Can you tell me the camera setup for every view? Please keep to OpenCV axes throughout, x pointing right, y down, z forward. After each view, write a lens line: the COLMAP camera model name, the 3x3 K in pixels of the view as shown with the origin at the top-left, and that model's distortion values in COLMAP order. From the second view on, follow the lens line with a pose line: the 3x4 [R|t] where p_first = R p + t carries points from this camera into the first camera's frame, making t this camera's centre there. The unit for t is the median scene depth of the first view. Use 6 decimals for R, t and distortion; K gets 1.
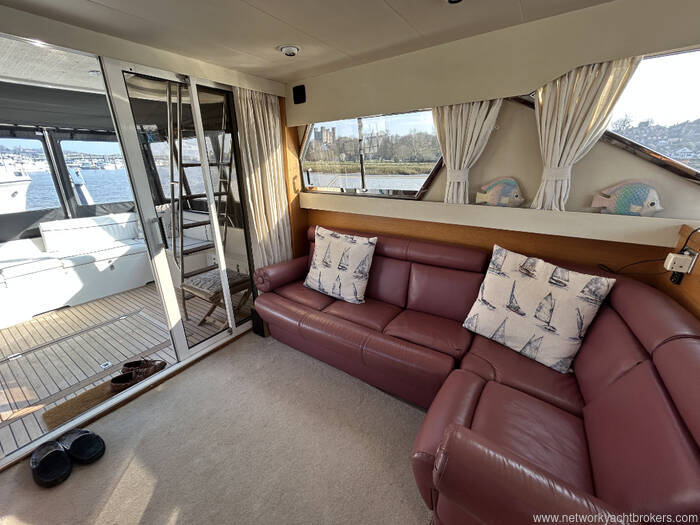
lens RADIAL K [[281.4, 0, 348.9], [0, 281.4, 262.9], [0, 0, 1]] dist [-0.000924, 0.000226]
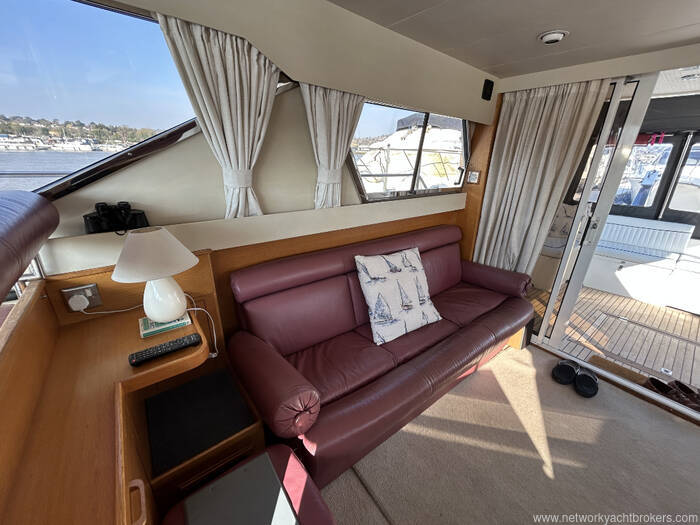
lens RADIAL K [[281.4, 0, 348.9], [0, 281.4, 262.9], [0, 0, 1]] dist [-0.000924, 0.000226]
pose [[-0.312720, 0.342436, -0.885971, 0.256524], [-0.345058, 0.828071, 0.441852, -0.007085], [0.884953, 0.443887, -0.140794, -0.026824]]
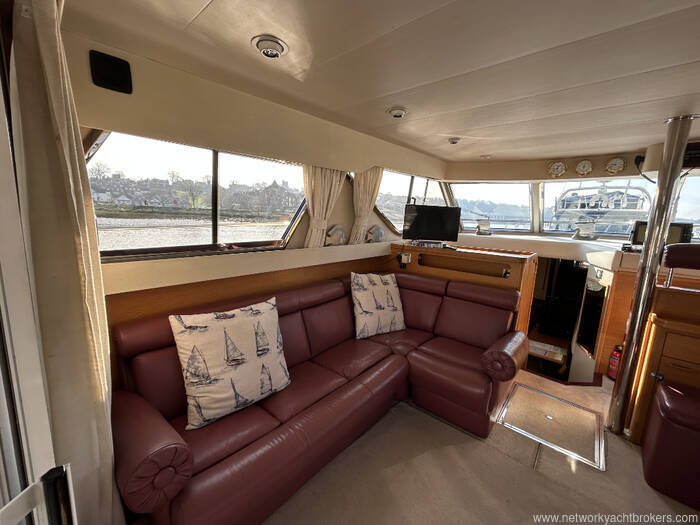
lens RADIAL K [[281.4, 0, 348.9], [0, 281.4, 262.9], [0, 0, 1]] dist [-0.000924, 0.000226]
pose [[0.134831, -0.155615, 0.978573, -0.655256], [0.298304, 0.948149, 0.109676, -0.208587], [-0.944900, 0.277124, 0.174261, 0.606475]]
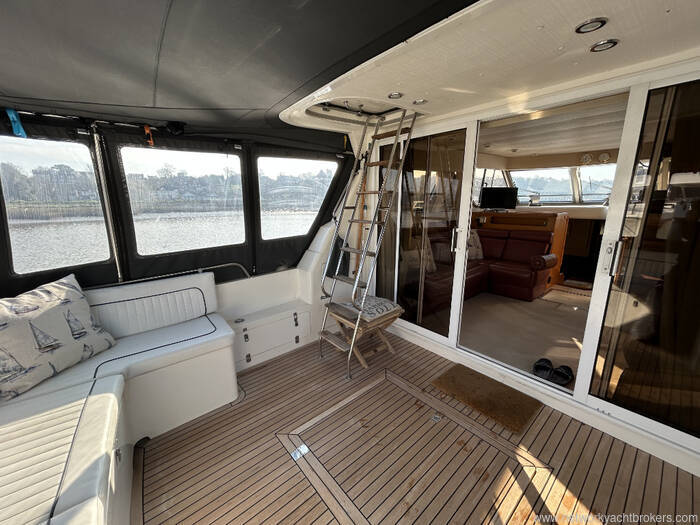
lens RADIAL K [[281.4, 0, 348.9], [0, 281.4, 262.9], [0, 0, 1]] dist [-0.000924, 0.000226]
pose [[0.279650, -0.204820, 0.938001, -1.754668], [0.330906, 0.937681, 0.106096, -0.270832], [-0.901276, 0.280720, 0.329998, 0.886484]]
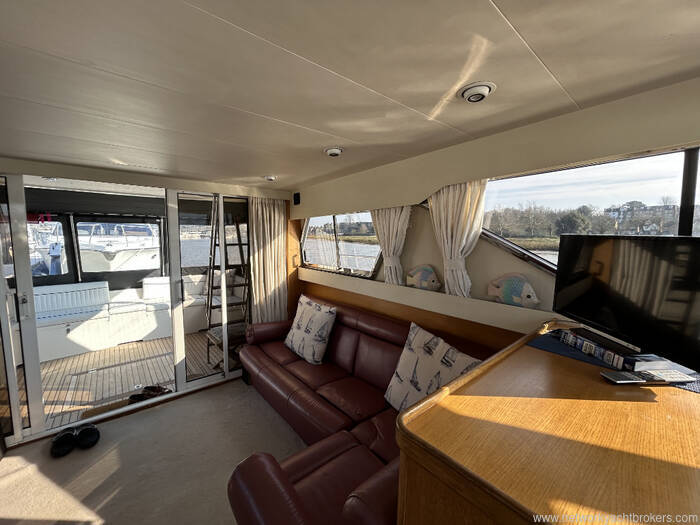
lens RADIAL K [[281.4, 0, 348.9], [0, 281.4, 262.9], [0, 0, 1]] dist [-0.000924, 0.000226]
pose [[0.960307, 0.045930, -0.275137, 0.458243], [-0.112827, 0.966021, -0.232536, -0.003644], [0.255107, 0.254349, 0.932860, -0.138202]]
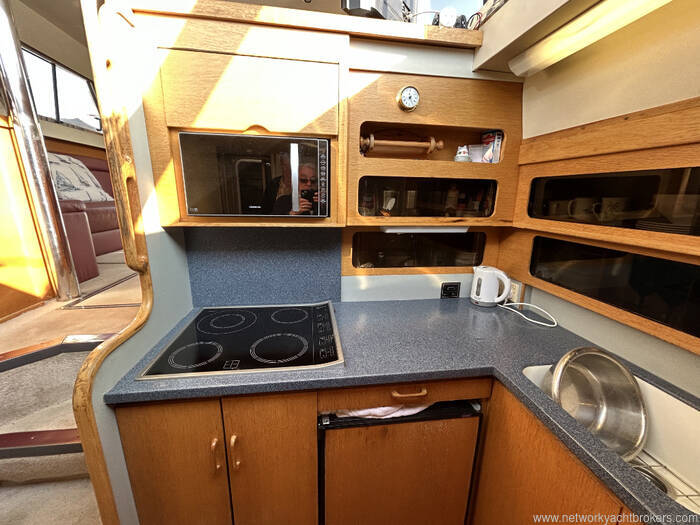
lens RADIAL K [[281.4, 0, 348.9], [0, 281.4, 262.9], [0, 0, 1]] dist [-0.000924, 0.000226]
pose [[0.665609, 0.198792, -0.719338, 1.206067], [-0.273938, 0.961669, 0.012284, 0.390178], [0.694207, 0.188877, 0.694552, 0.073167]]
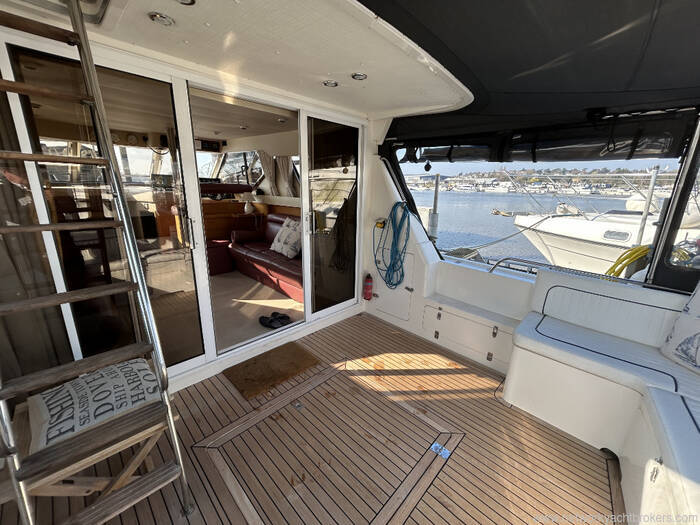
lens RADIAL K [[281.4, 0, 348.9], [0, 281.4, 262.9], [0, 0, 1]] dist [-0.000924, 0.000226]
pose [[-0.983959, -0.065118, 0.166085, -1.201825], [0.041548, 0.821747, 0.568335, -0.497677], [-0.173489, 0.566119, -0.805860, 1.517664]]
